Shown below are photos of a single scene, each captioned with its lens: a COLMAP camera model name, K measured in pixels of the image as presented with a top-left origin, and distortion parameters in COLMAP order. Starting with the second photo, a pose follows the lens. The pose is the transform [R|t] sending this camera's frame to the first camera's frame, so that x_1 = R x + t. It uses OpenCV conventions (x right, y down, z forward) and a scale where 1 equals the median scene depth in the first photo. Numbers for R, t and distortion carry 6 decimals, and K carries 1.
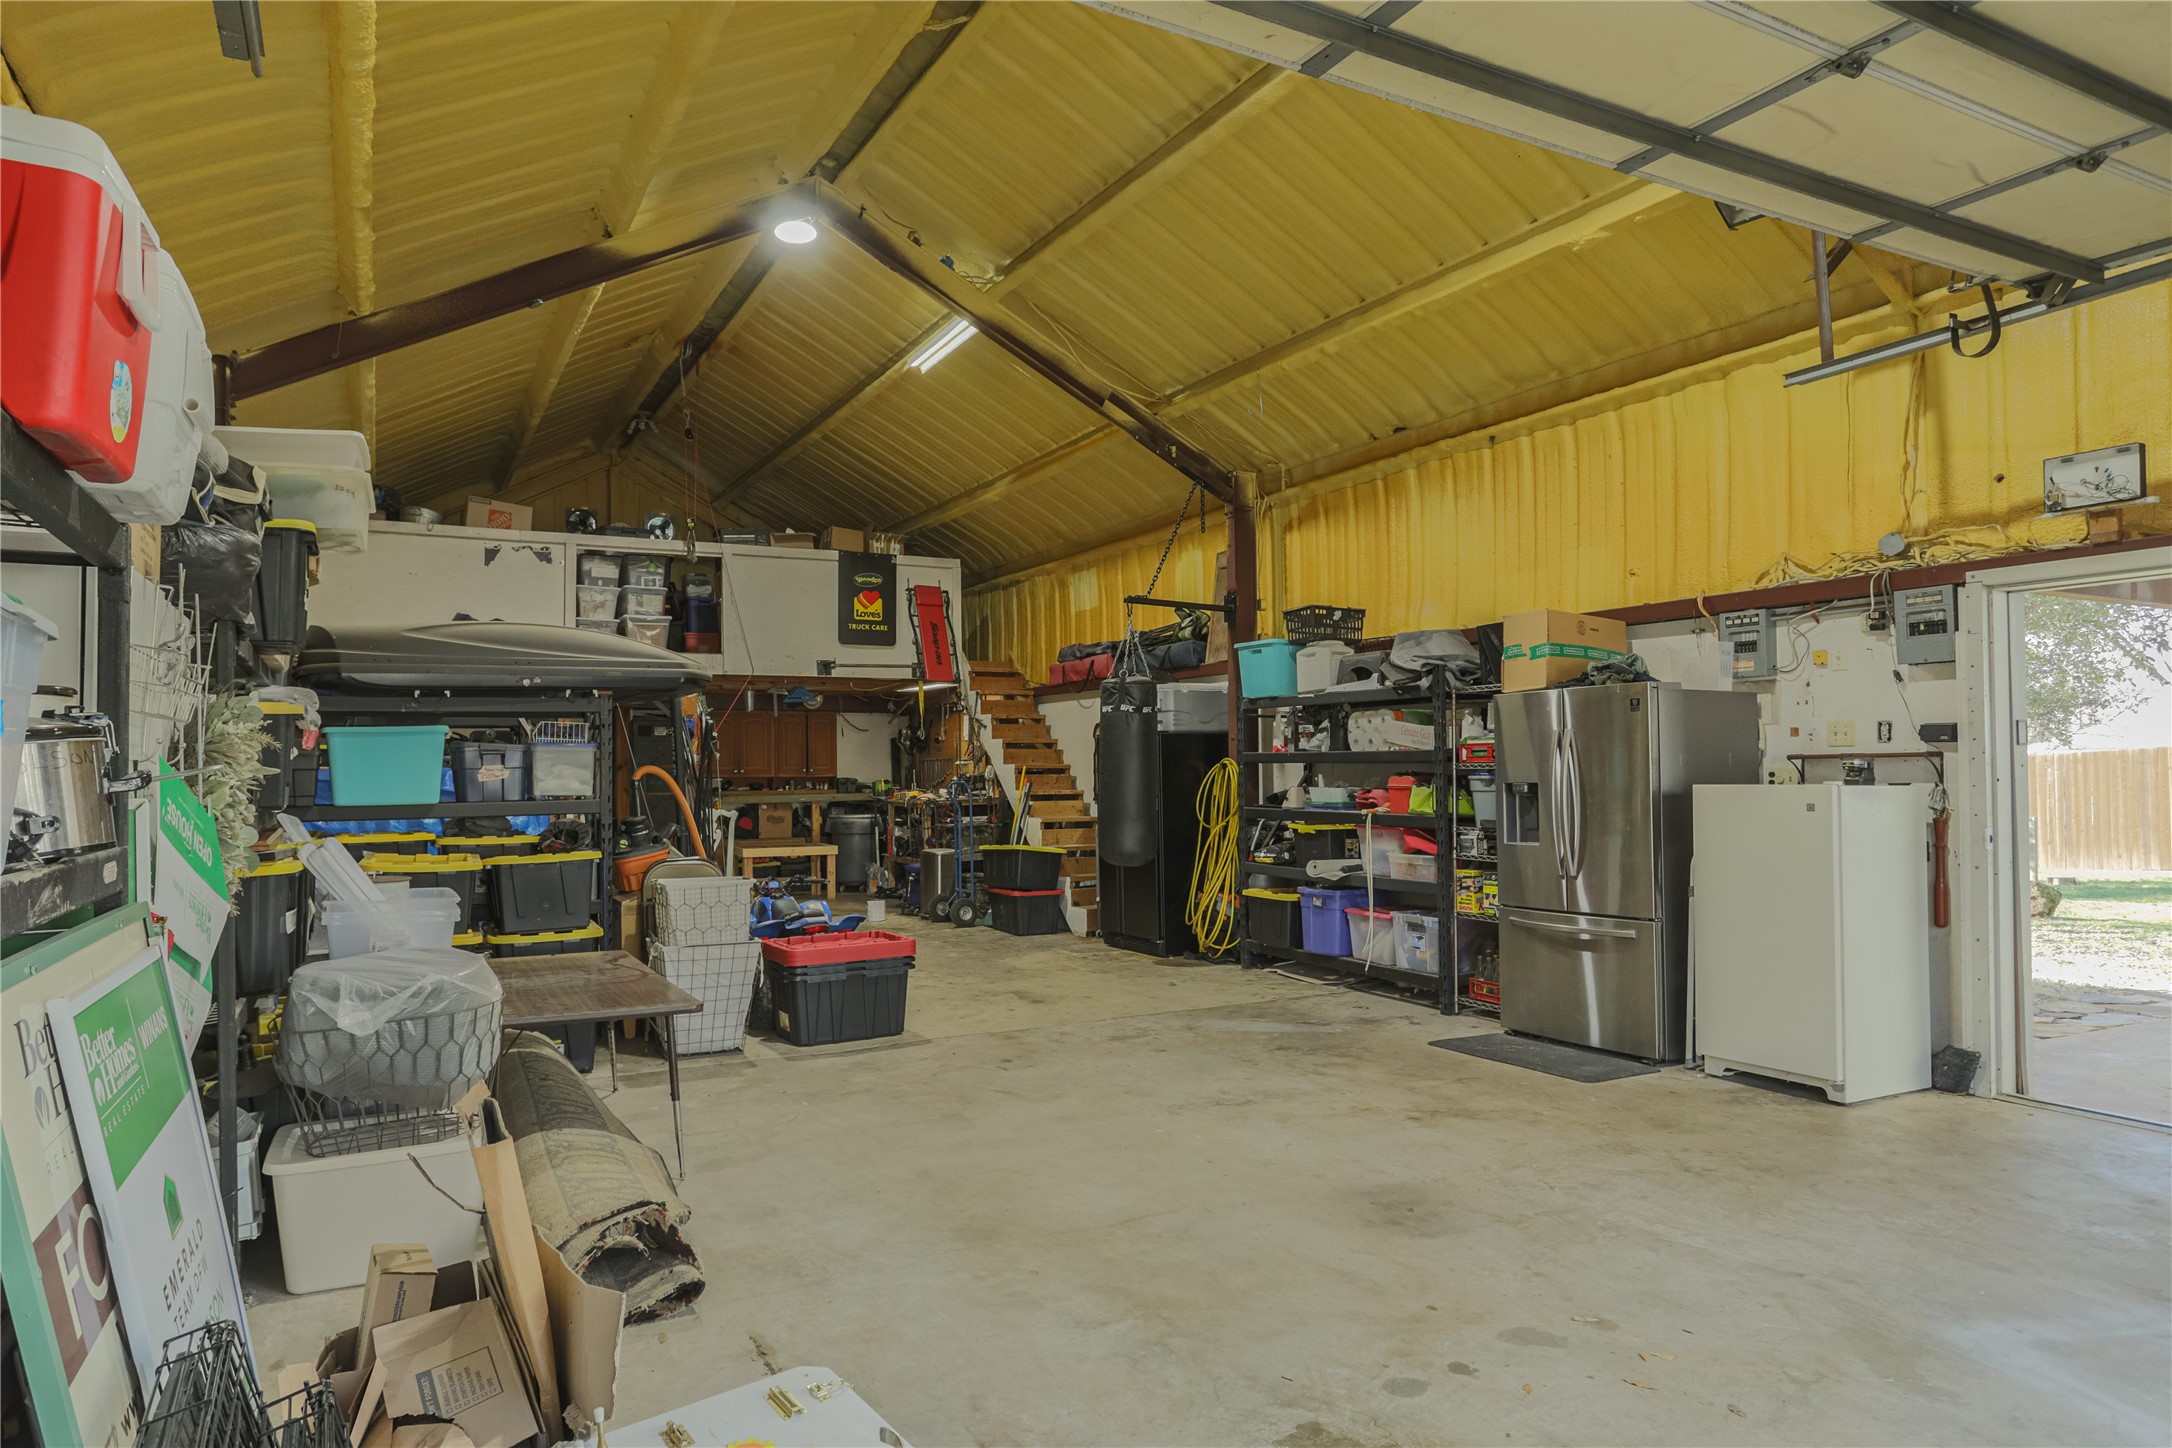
lens RADIAL K [[1328.9, 0, 1084.0], [0, 1328.9, 748.7], [0, 0, 1]] dist [-0.051051, 0.040702]
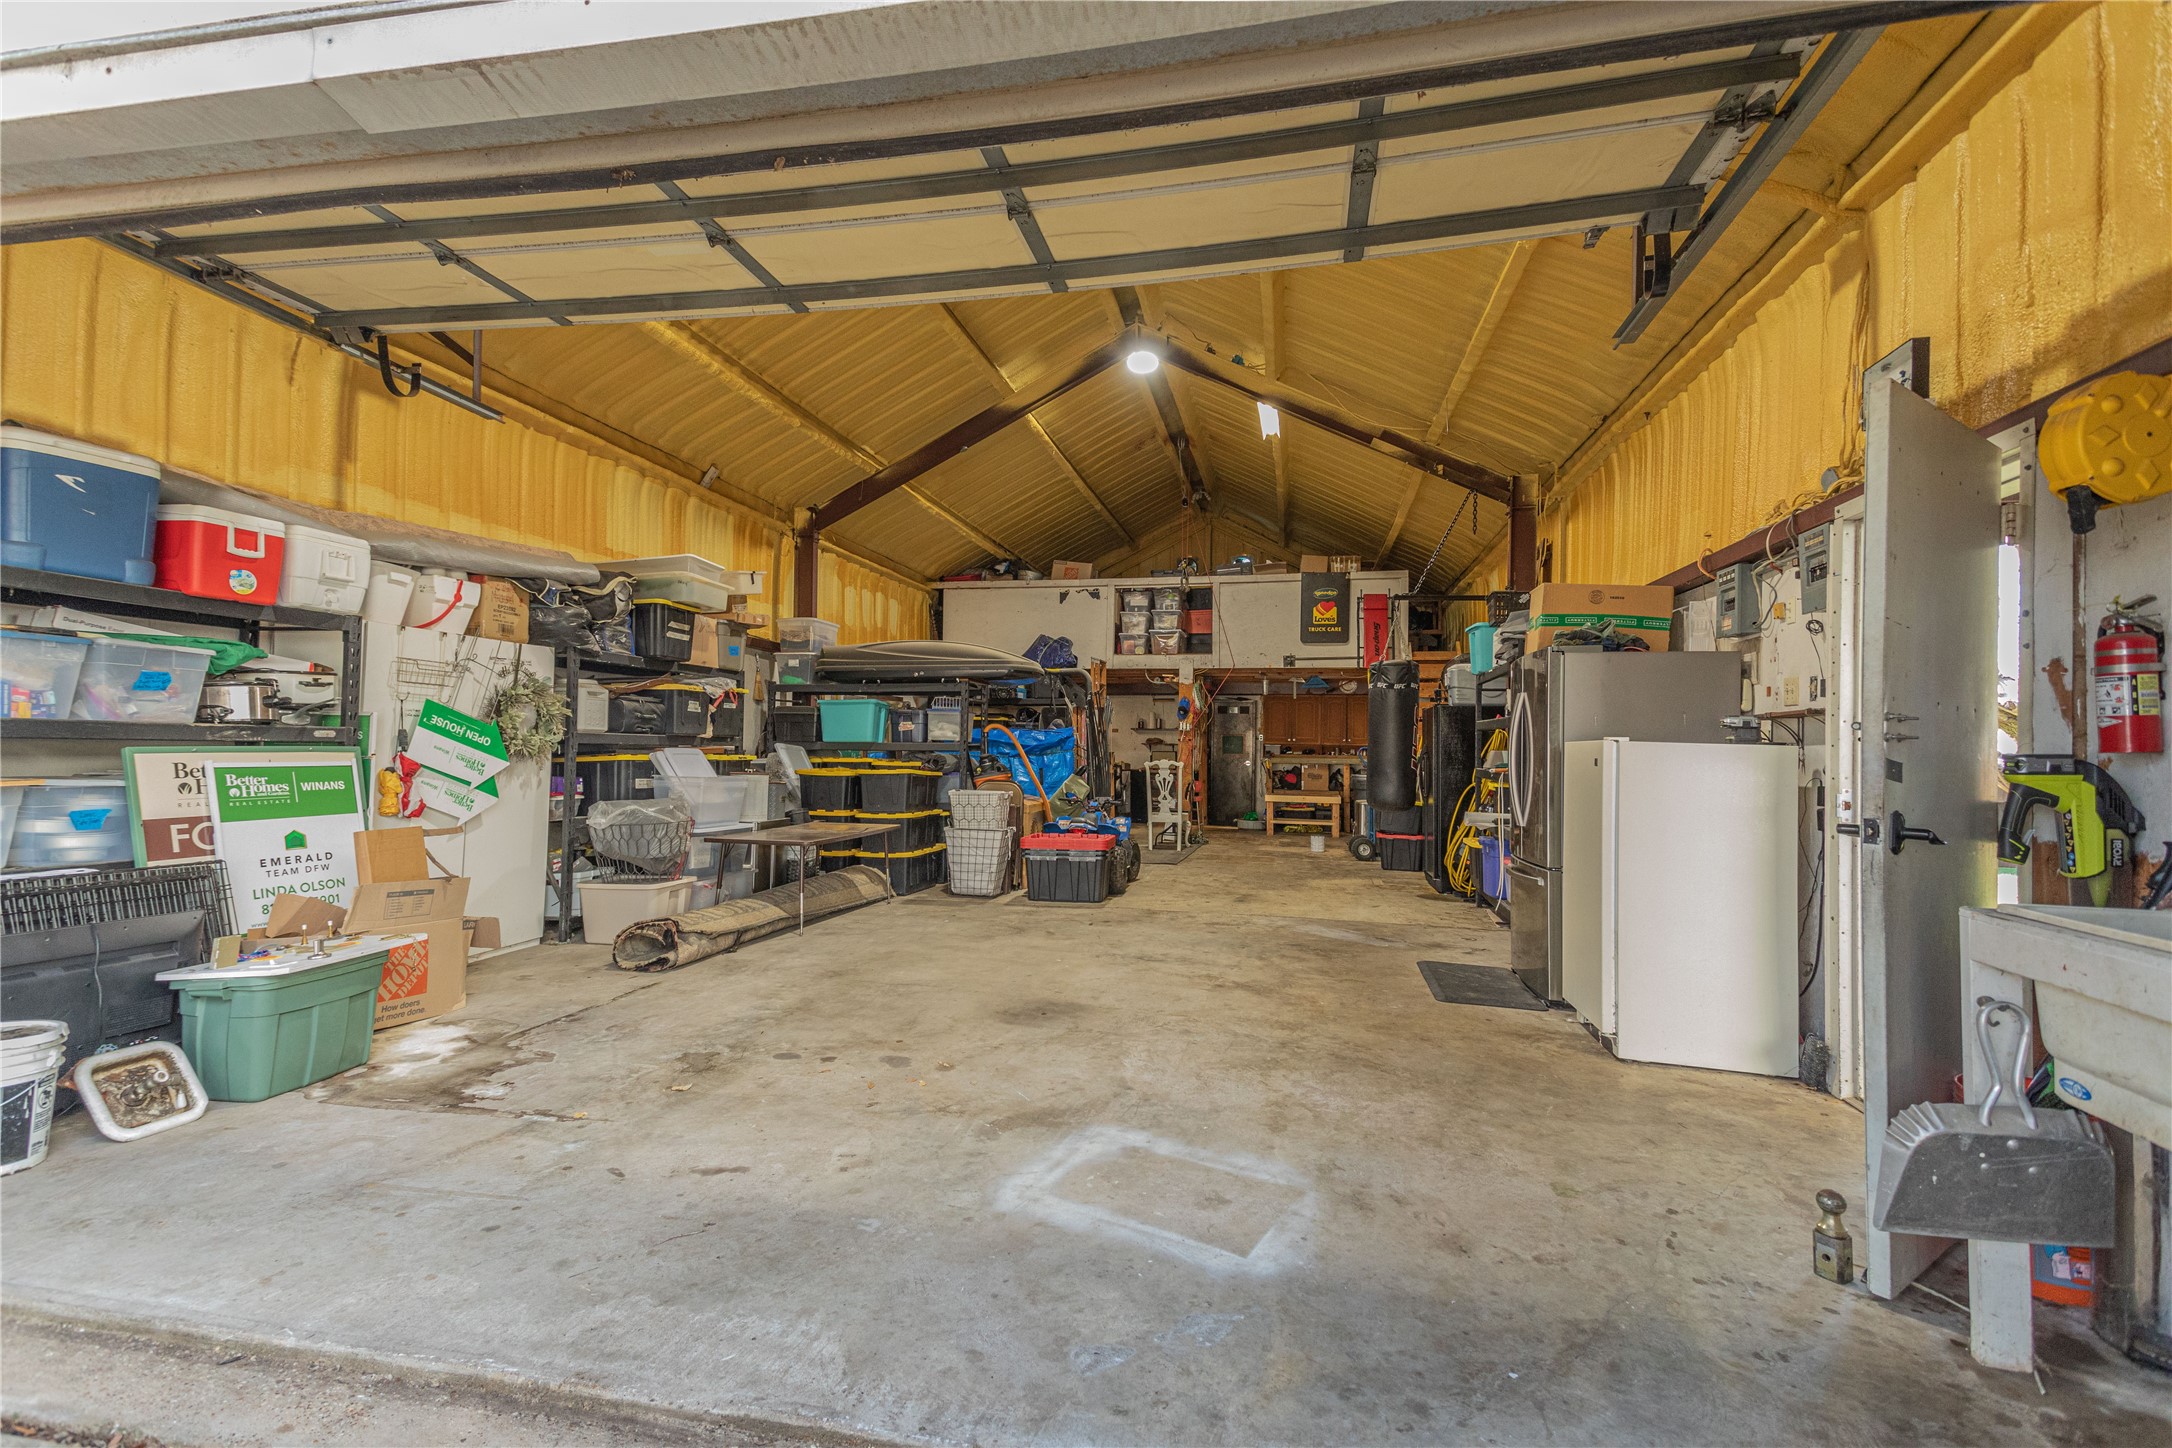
lens RADIAL K [[1075.6, 0, 1086.0], [0, 1075.6, 724.0], [0, 0, 1]] dist [0.081191, 0.000033]
pose [[0.750061, 0.006413, -0.661337, 0.693509], [-0.012691, 0.999908, -0.004697, 0.019650], [0.661246, 0.011916, 0.750074, 0.075364]]
